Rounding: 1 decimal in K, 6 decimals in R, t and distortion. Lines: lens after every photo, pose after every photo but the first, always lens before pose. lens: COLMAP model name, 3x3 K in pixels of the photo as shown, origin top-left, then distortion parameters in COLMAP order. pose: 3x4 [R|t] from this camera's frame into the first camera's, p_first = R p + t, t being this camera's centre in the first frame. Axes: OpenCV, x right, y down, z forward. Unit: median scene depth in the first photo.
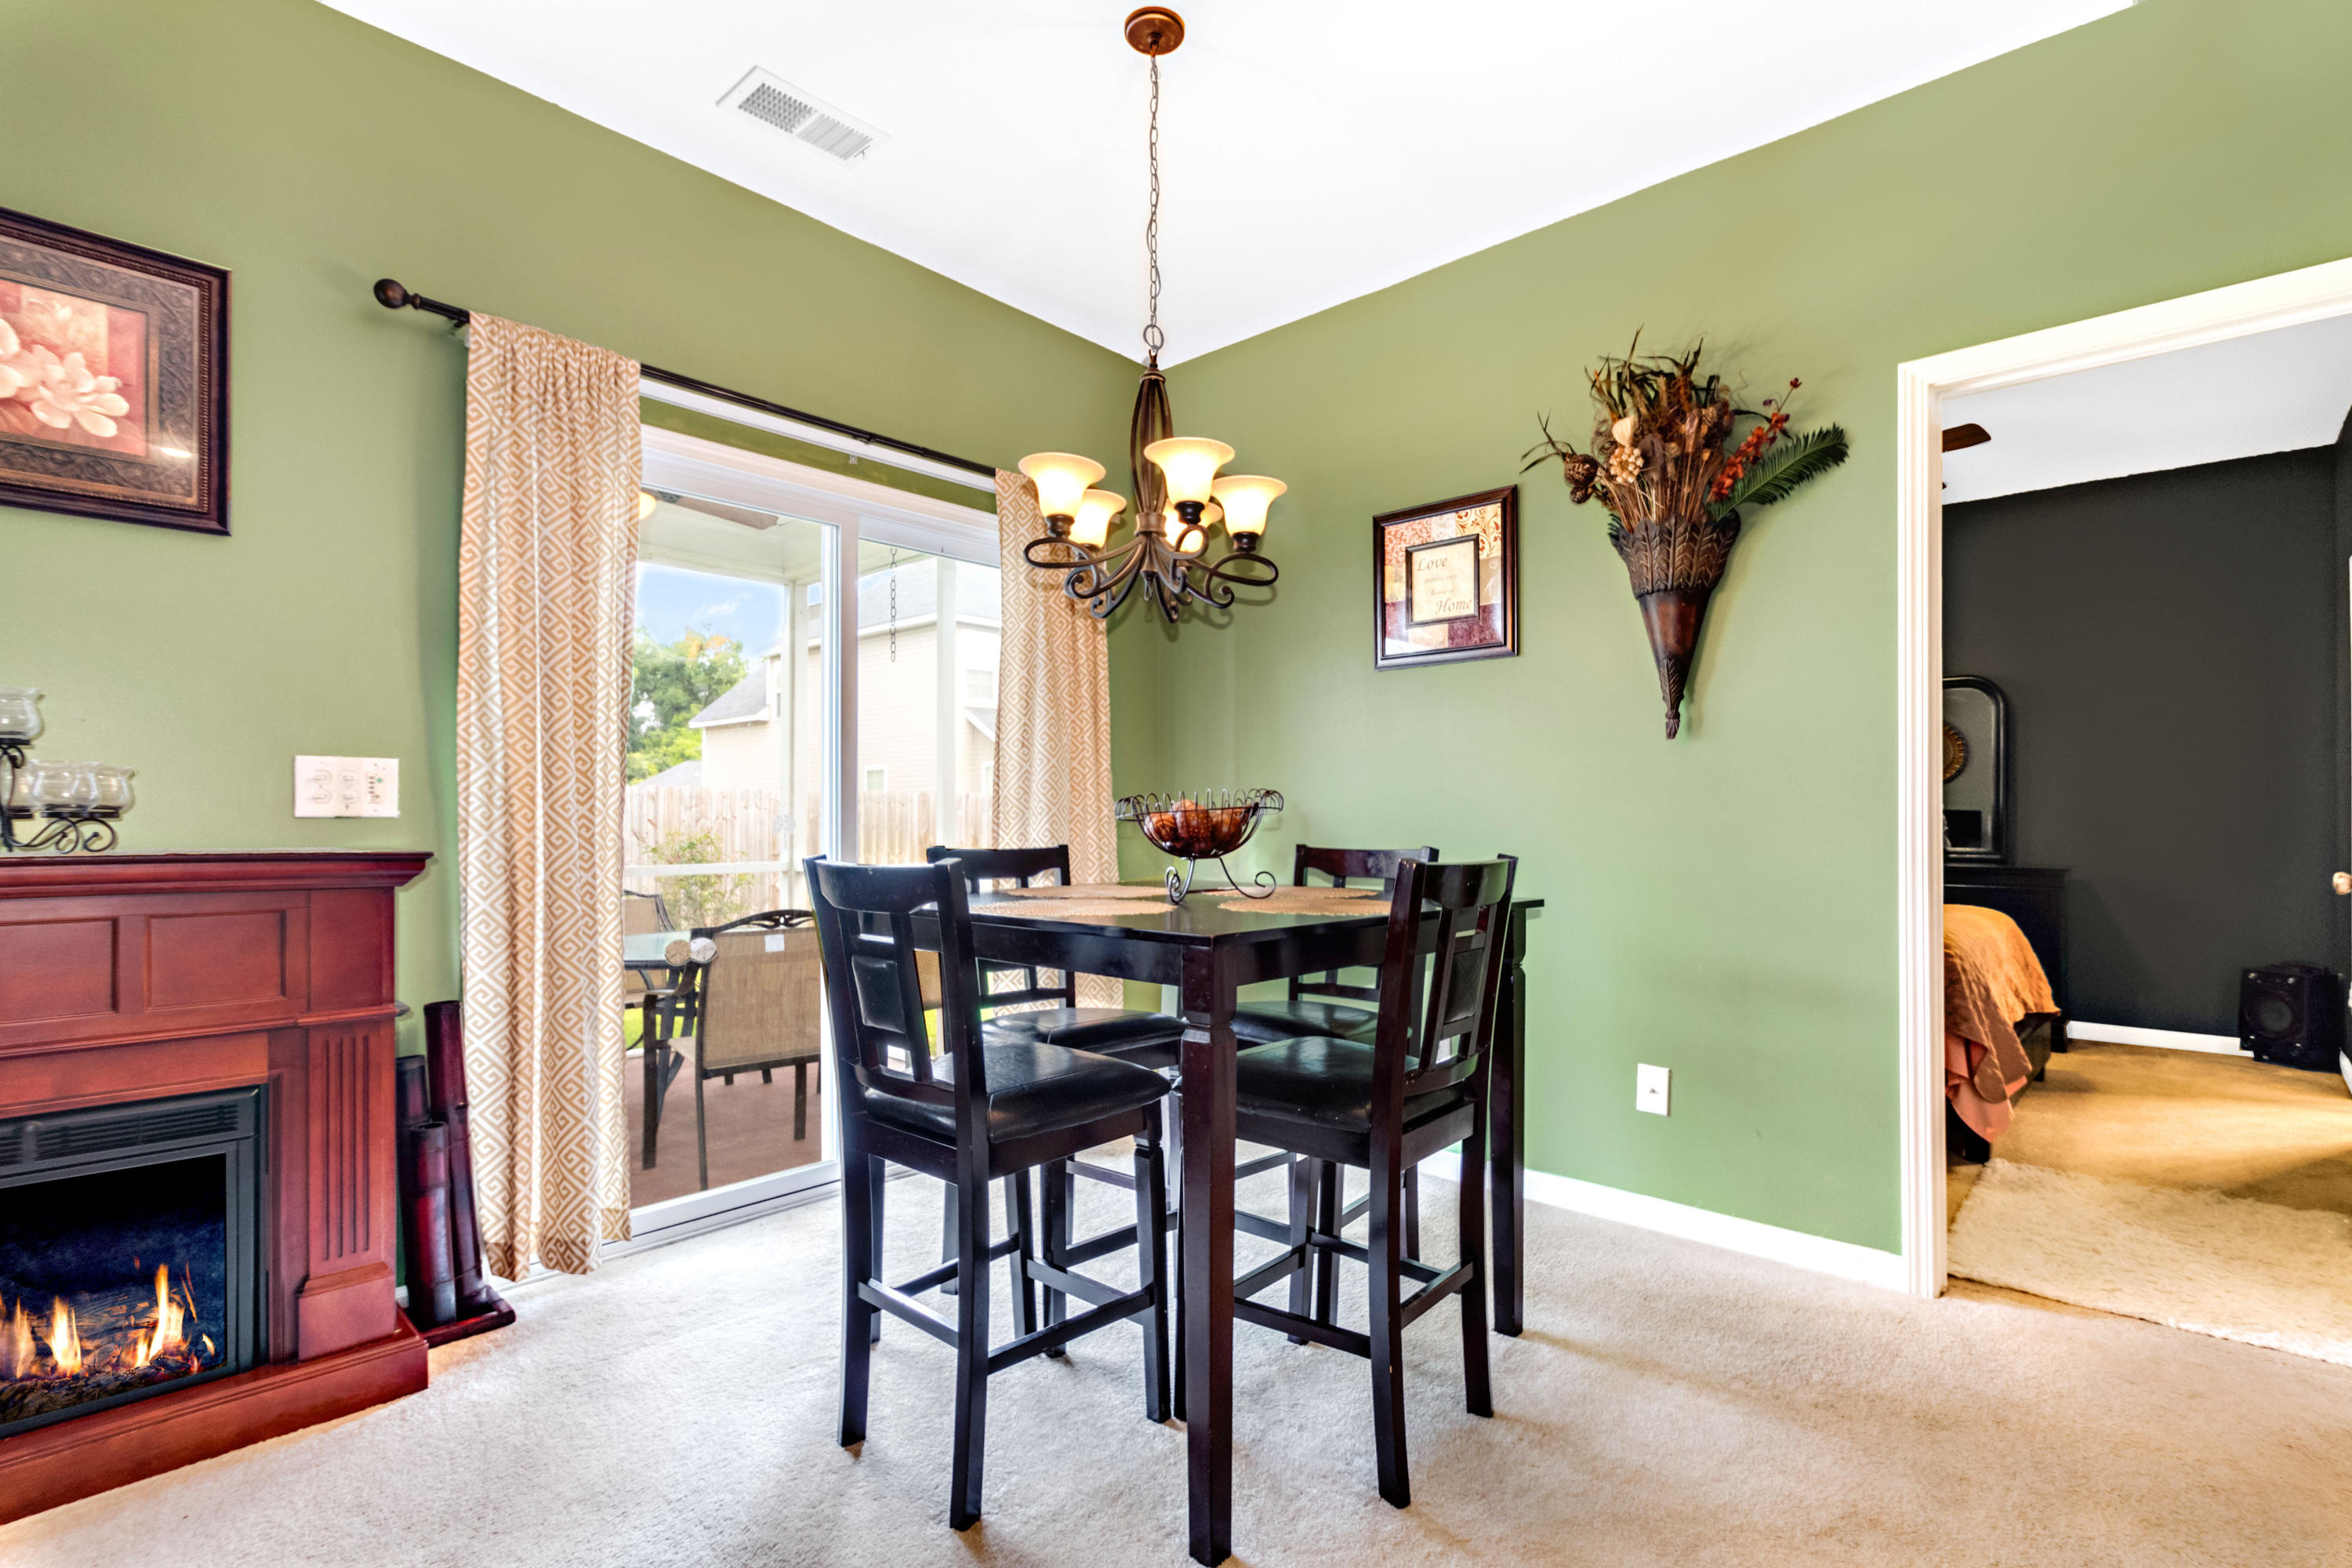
lens RADIAL K [[1075.6, 0, 1204.3], [0, 1075.6, 820.0], [0, 0, 1]] dist [-0.010265, -0.000060]
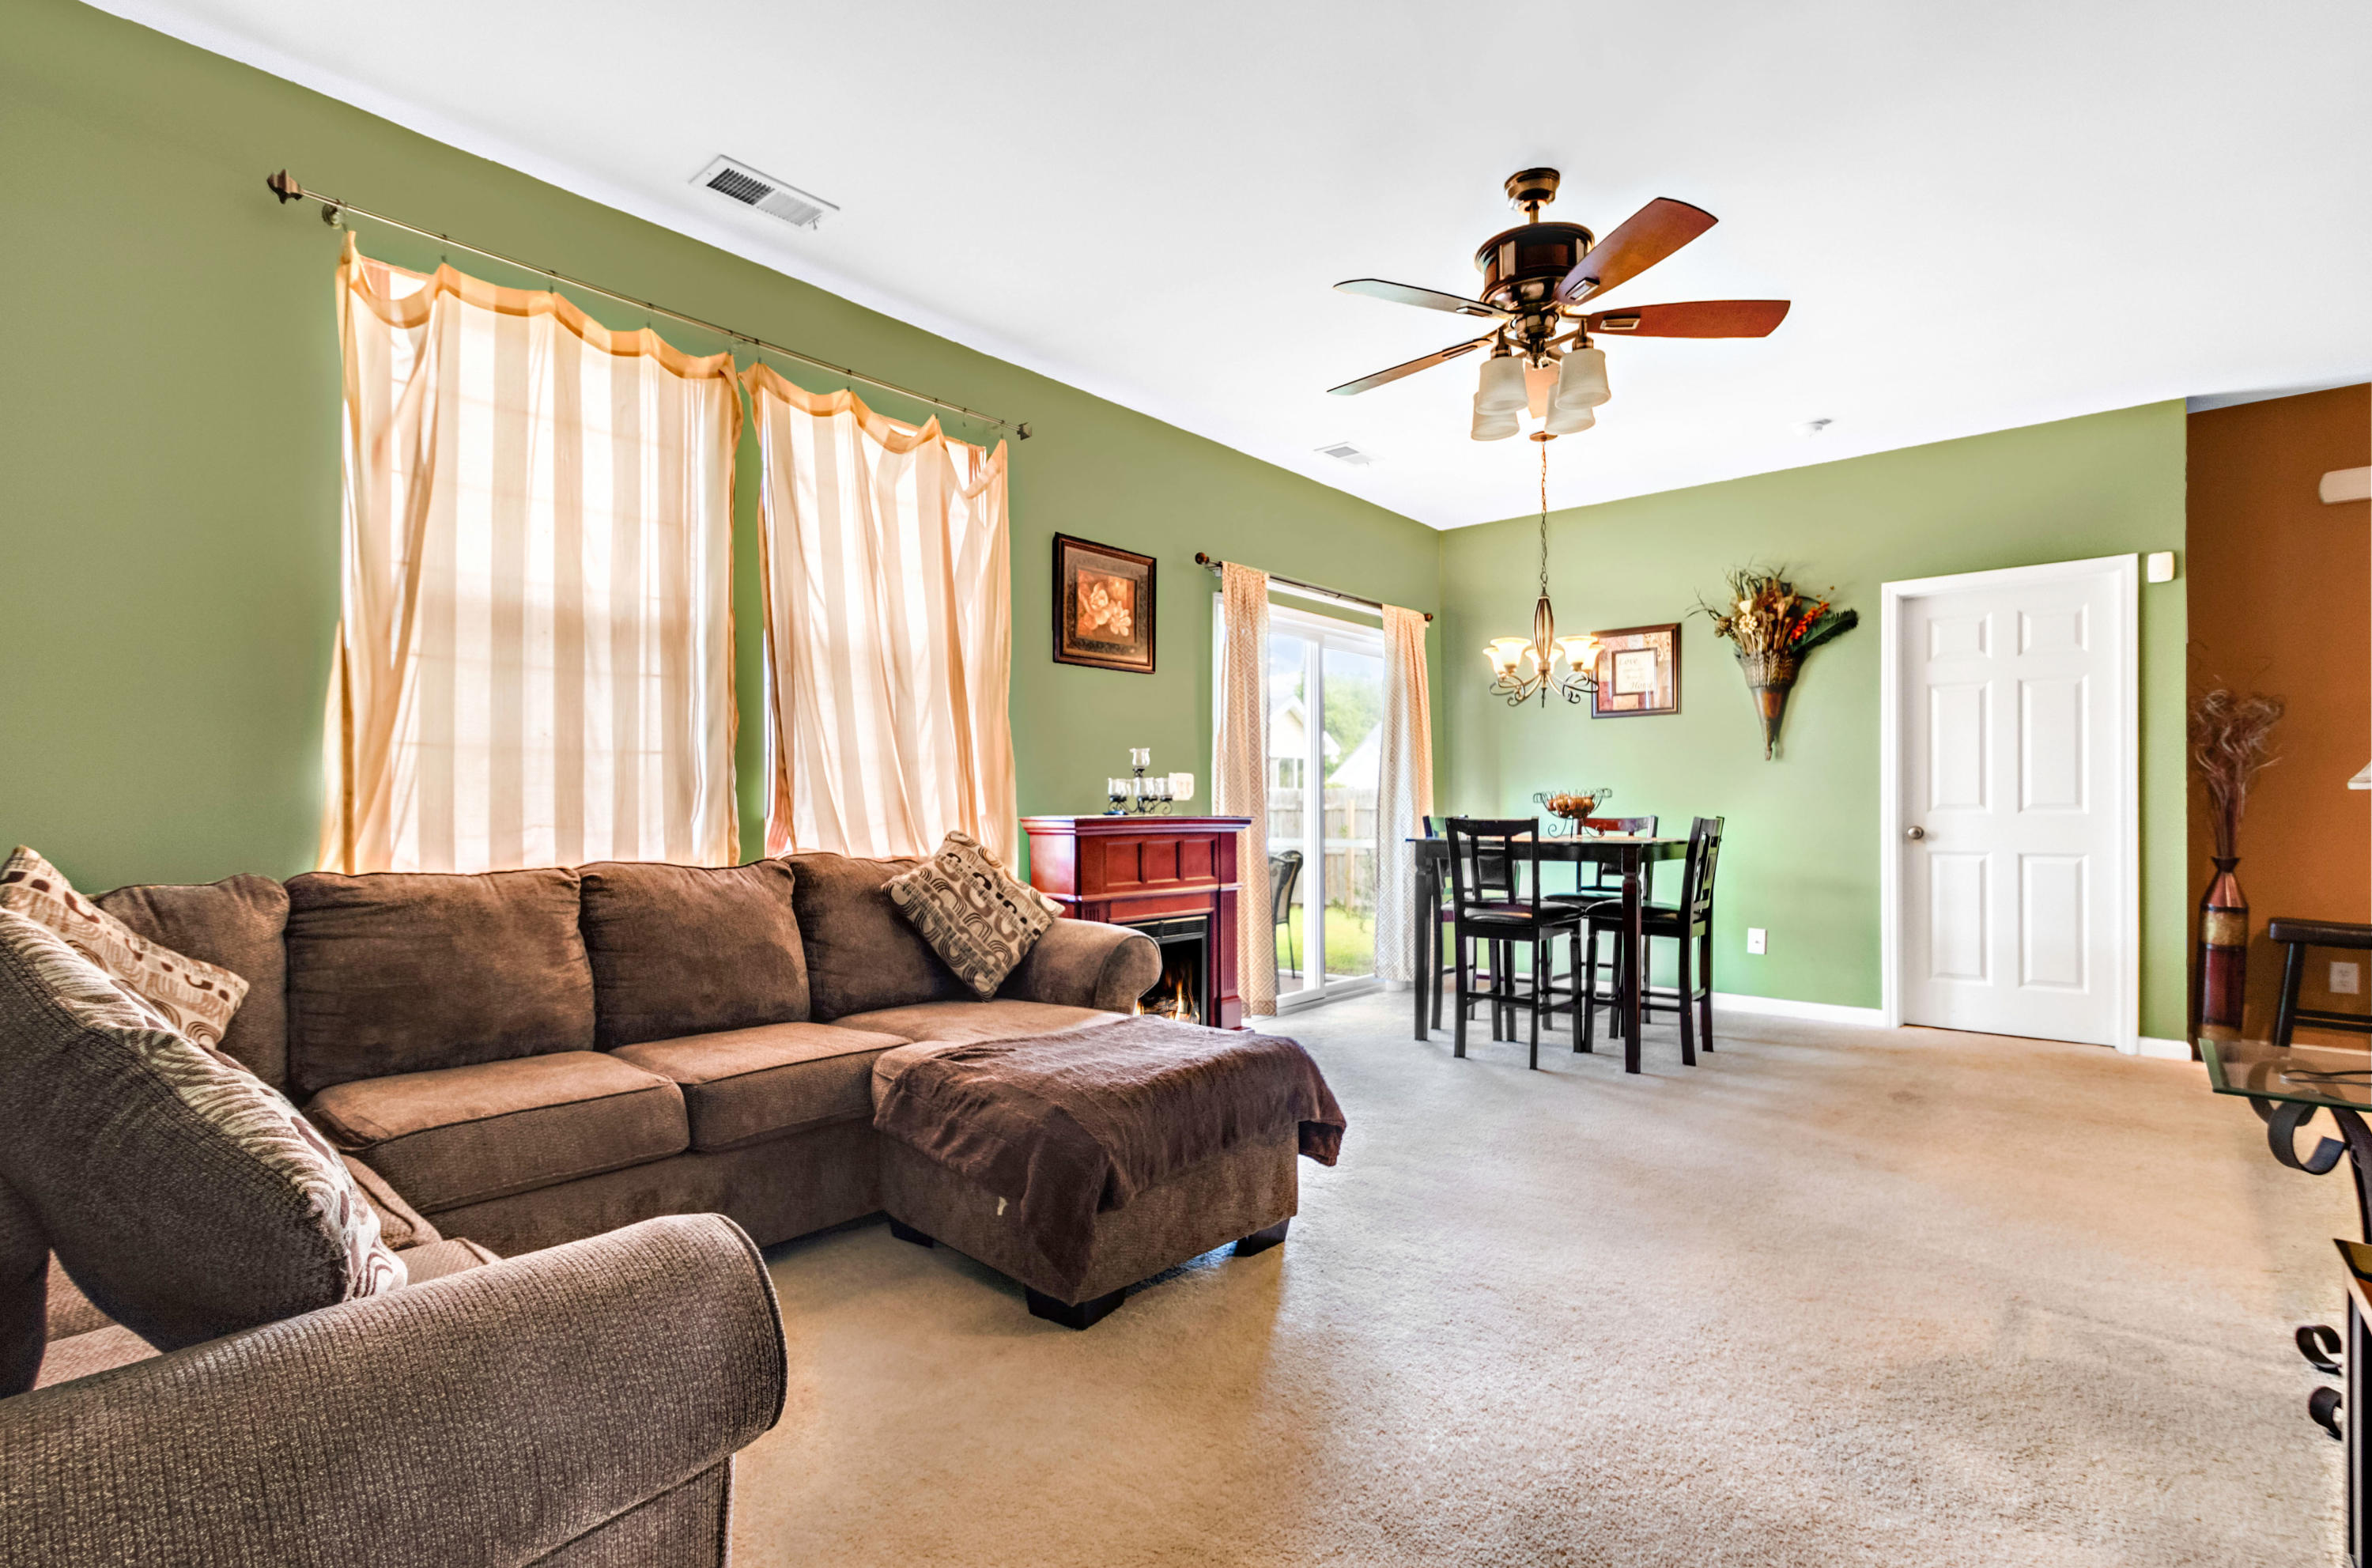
lens RADIAL K [[1144.0, 0, 1191.9], [0, 1144.0, 812.4], [0, 0, 1]] dist [-0.003125, 0.000053]
pose [[0.999457, -0.001261, 0.032927, -0.921431], [0.001068, 0.999982, 0.005869, 0.008294], [-0.032934, -0.005830, 0.999441, -1.418225]]
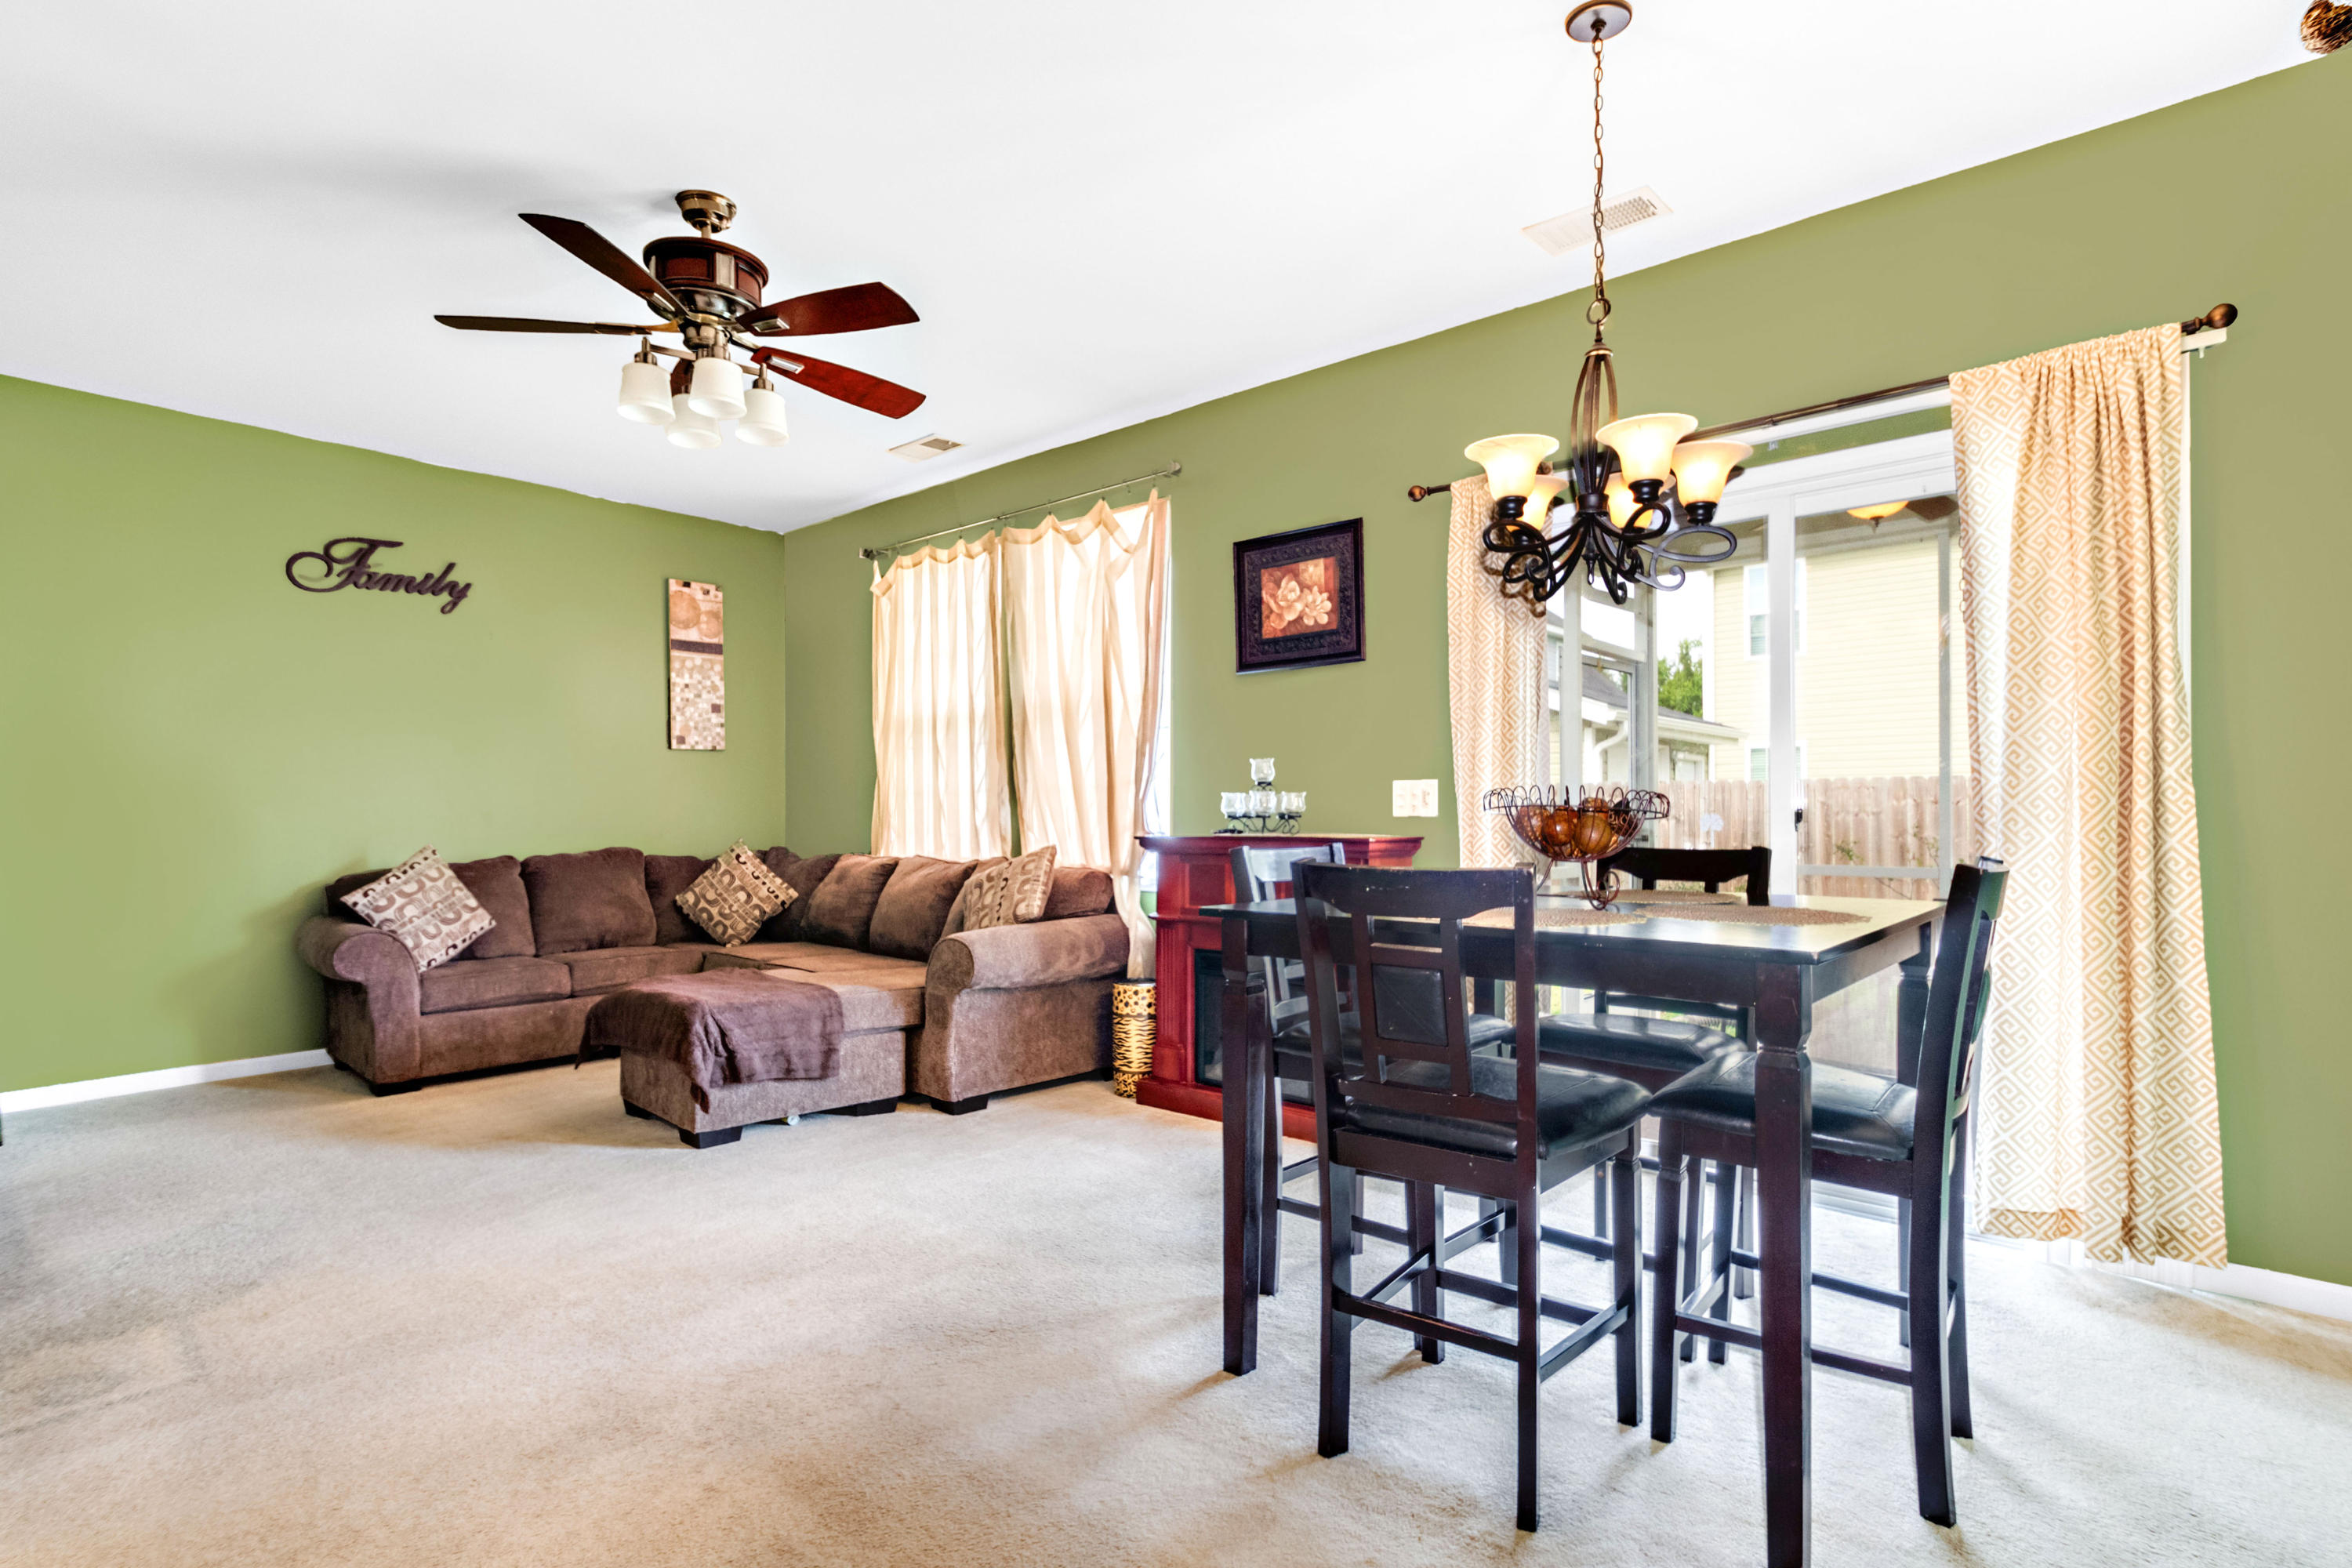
lens RADIAL K [[1156.5, 0, 1142.9], [0, 1156.5, 791.8], [0, 0, 1]] dist [-0.041748, -0.000435]
pose [[-0.017586, -0.013090, -0.999760, 1.049504], [0.011001, 0.999851, -0.013284, -0.023754], [0.999785, -0.011232, -0.017439, 0.660443]]
